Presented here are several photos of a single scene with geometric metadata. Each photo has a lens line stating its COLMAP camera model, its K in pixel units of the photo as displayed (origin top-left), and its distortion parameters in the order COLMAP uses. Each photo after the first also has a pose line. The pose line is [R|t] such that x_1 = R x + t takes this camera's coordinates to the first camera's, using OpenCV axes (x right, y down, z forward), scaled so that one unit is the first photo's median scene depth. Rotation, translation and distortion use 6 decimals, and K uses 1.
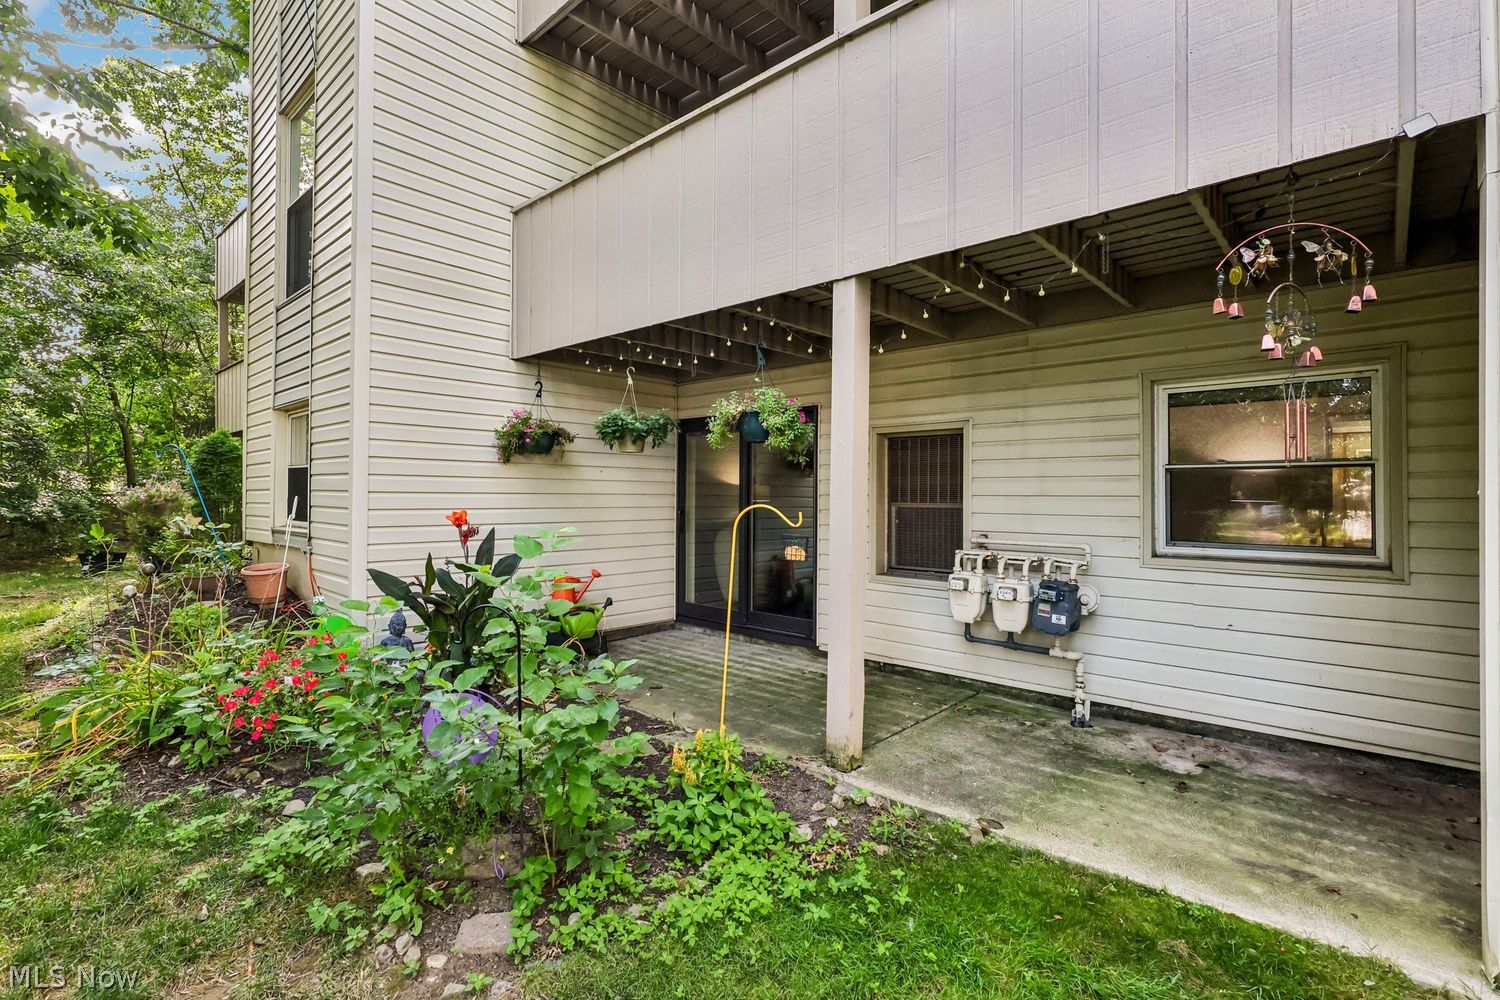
lens RADIAL K [[698.8, 0, 740.0], [0, 698.8, 493.4], [0, 0, 1]] dist [-0.005979, 0.003709]
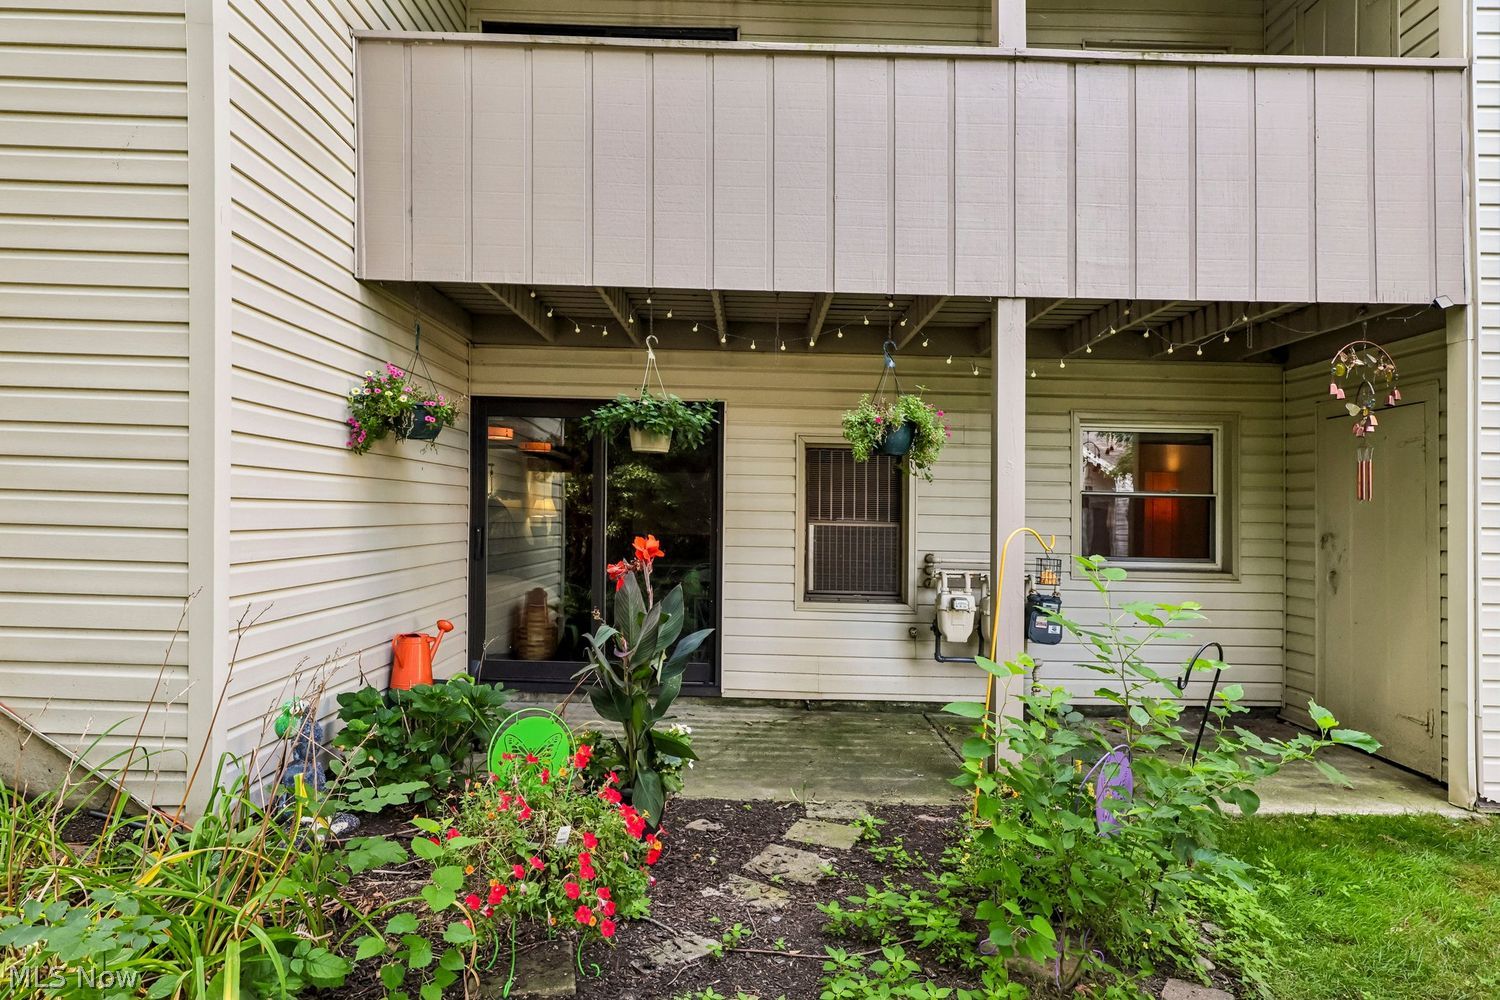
lens RADIAL K [[916.2, 0, 754.3], [0, 916.2, 503.3], [0, 0, 1]] dist [-0.002290, 0.000470]
pose [[0.732791, 0.016705, 0.680248, -0.746163], [-0.020570, 0.999786, -0.002394, -0.005242], [-0.680142, -0.012238, 0.732978, 0.223098]]
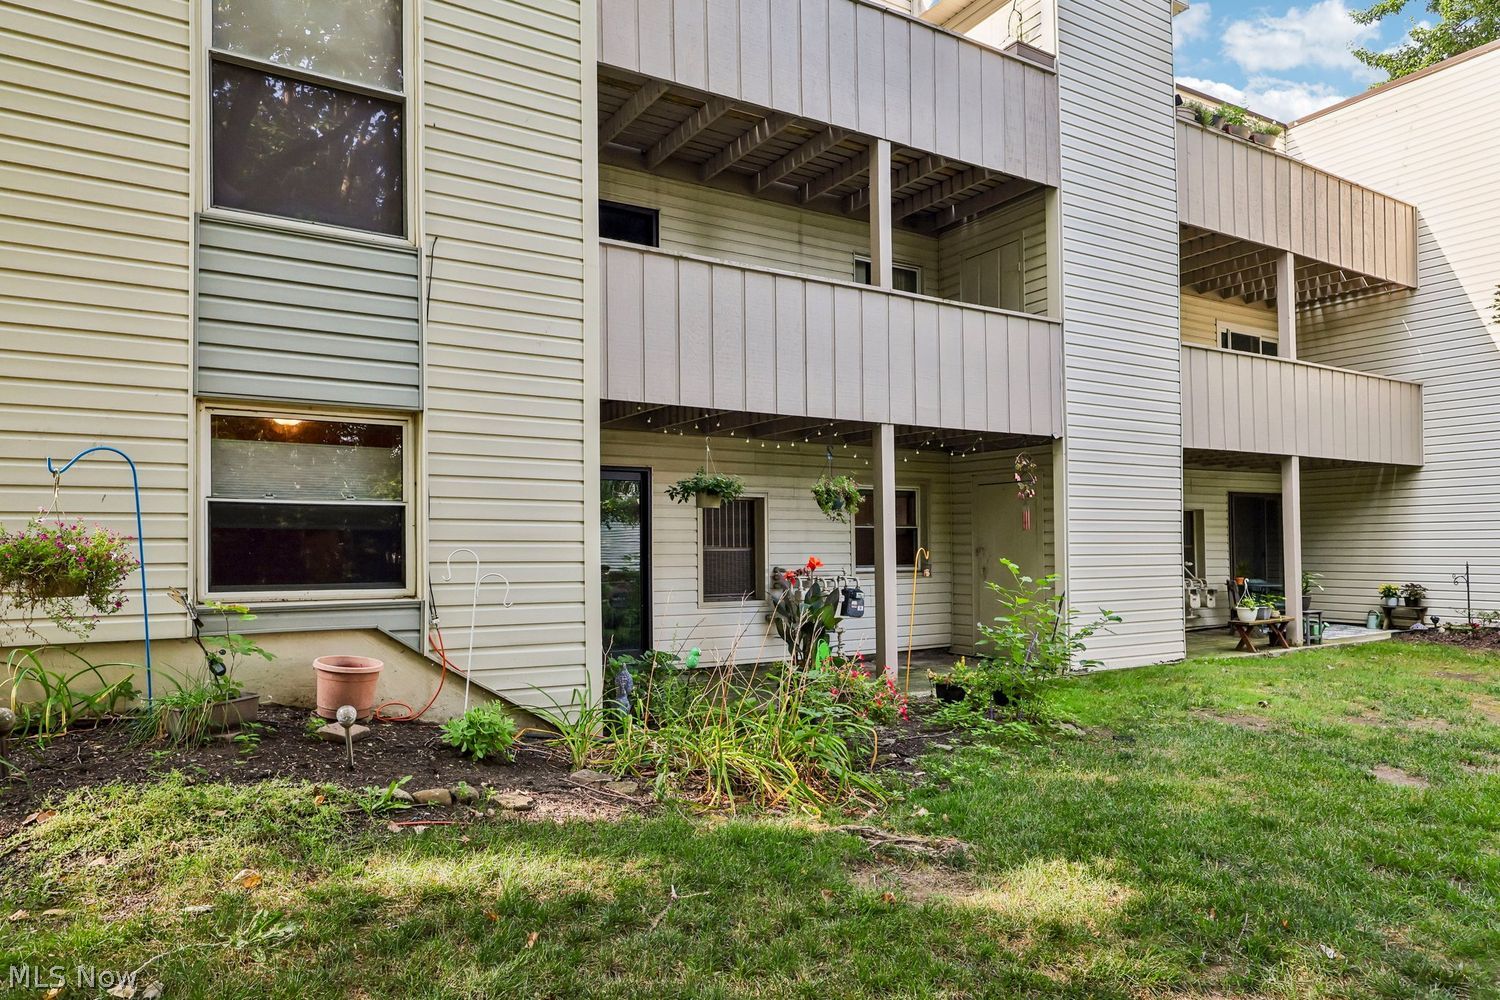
lens RADIAL K [[916.2, 0, 702.7], [0, 916.2, 539.8], [0, 0, 1]] dist [-0.002290, 0.000470]
pose [[0.317449, -0.004589, 0.948264, -1.695198], [-0.002703, 0.999980, 0.005744, -0.014065], [-0.948272, -0.004387, 0.317430, 0.524655]]
